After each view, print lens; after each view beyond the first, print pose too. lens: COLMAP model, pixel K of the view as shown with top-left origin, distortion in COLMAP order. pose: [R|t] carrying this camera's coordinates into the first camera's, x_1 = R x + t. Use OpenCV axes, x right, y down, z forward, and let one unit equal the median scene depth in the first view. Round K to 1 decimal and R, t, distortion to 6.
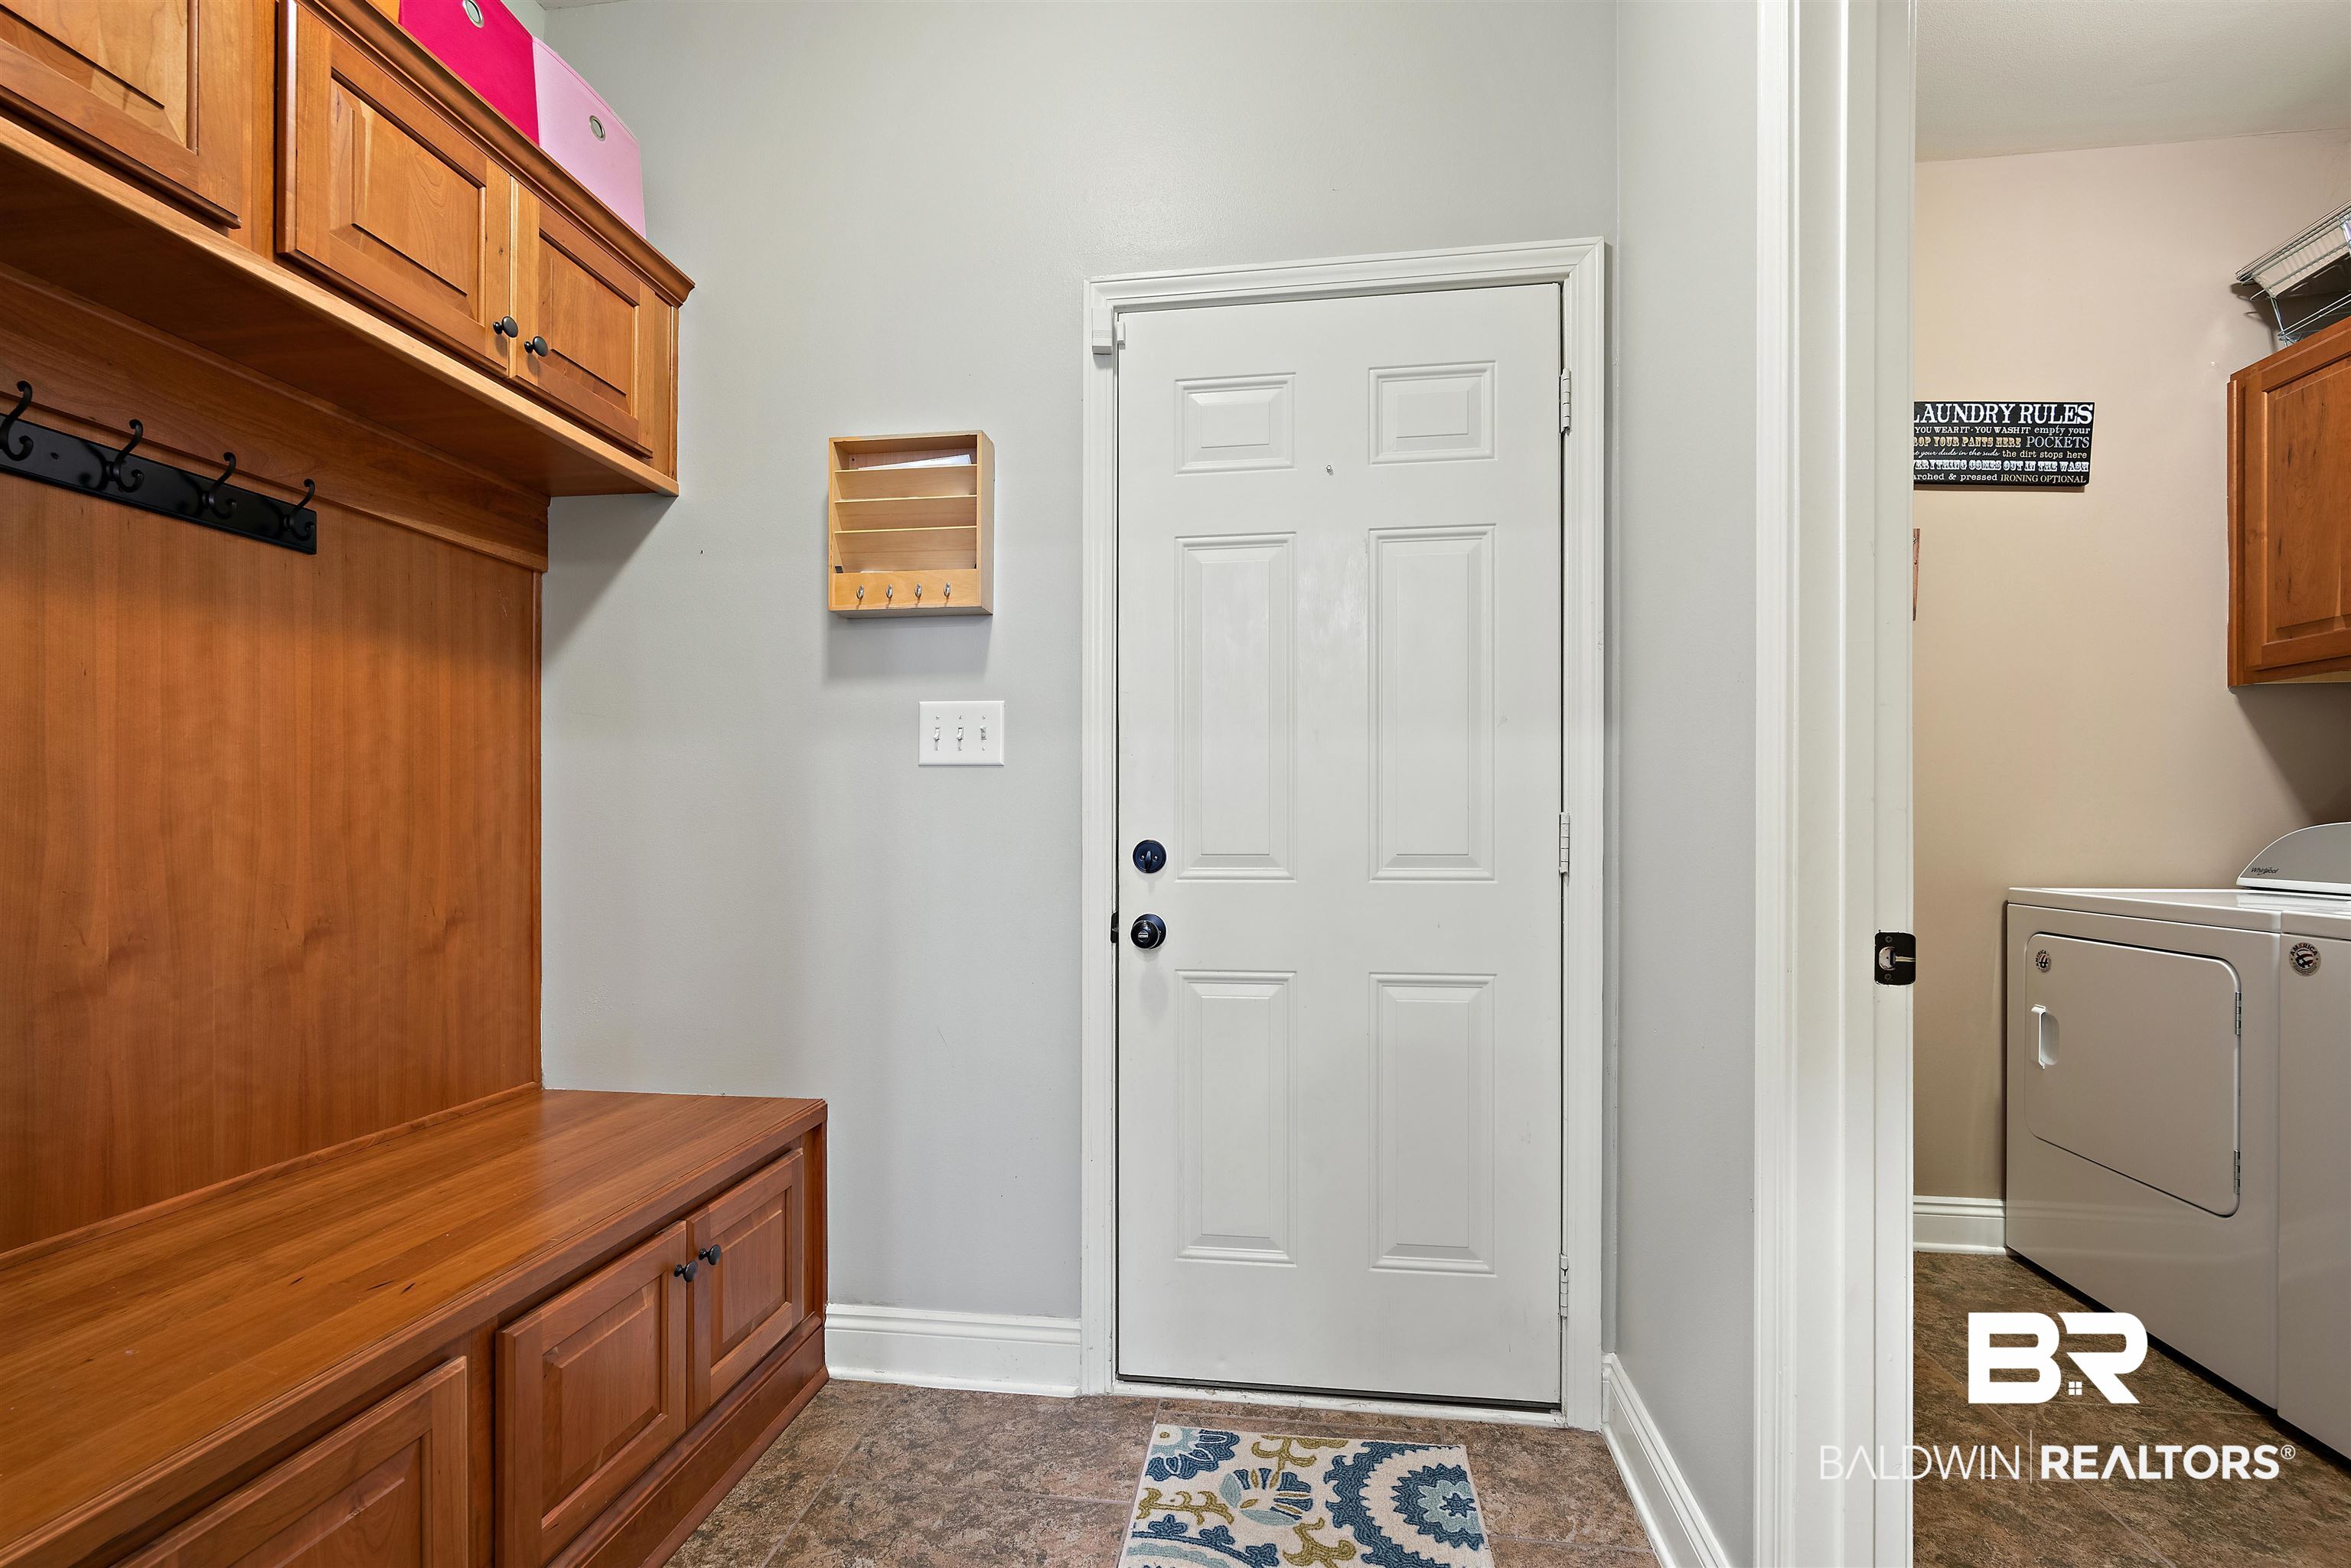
lens RADIAL K [[1020.5, 0, 1173.2], [0, 1020.5, 780.6], [0, 0, 1]] dist [-0.000519, 0.000087]
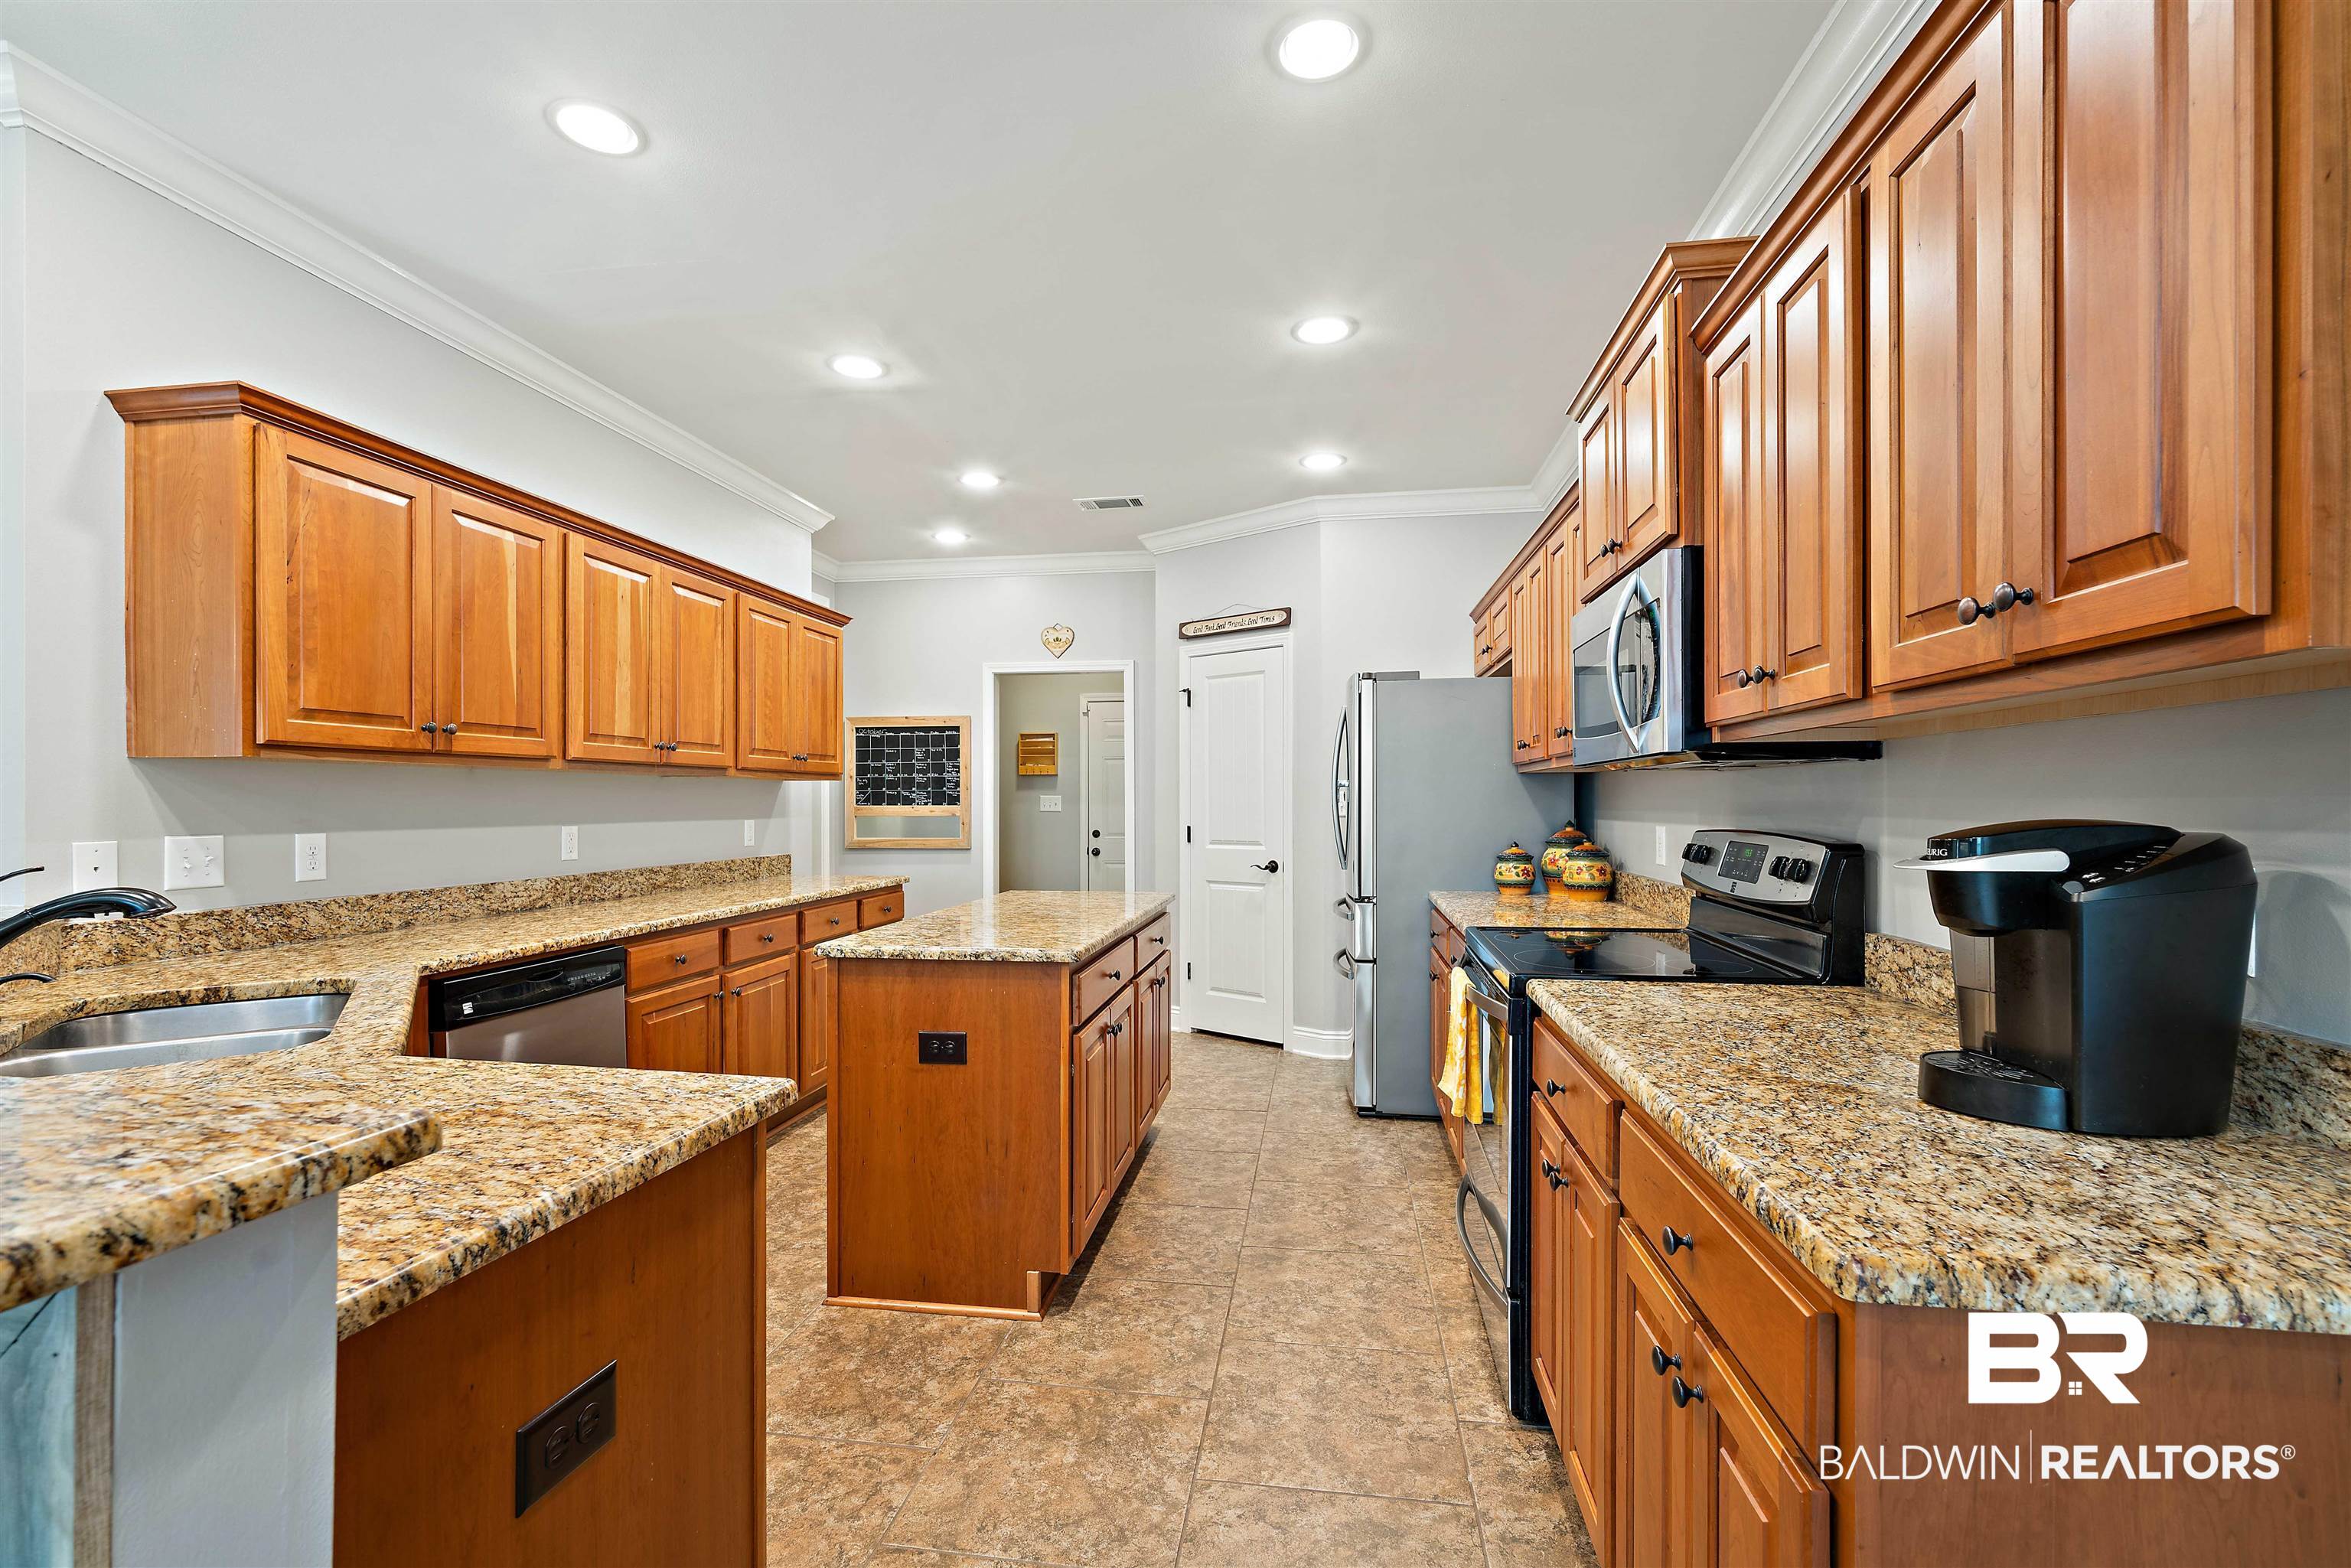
lens RADIAL K [[1020.5, 0, 1177.7], [0, 1020.5, 796.0], [0, 0, 1]] dist [-0.000519, 0.000087]
pose [[0.999779, -0.002081, -0.020898, 0.394242], [0.001966, 0.999983, -0.005516, -0.054808], [0.020909, 0.005474, 0.999766, -3.130116]]
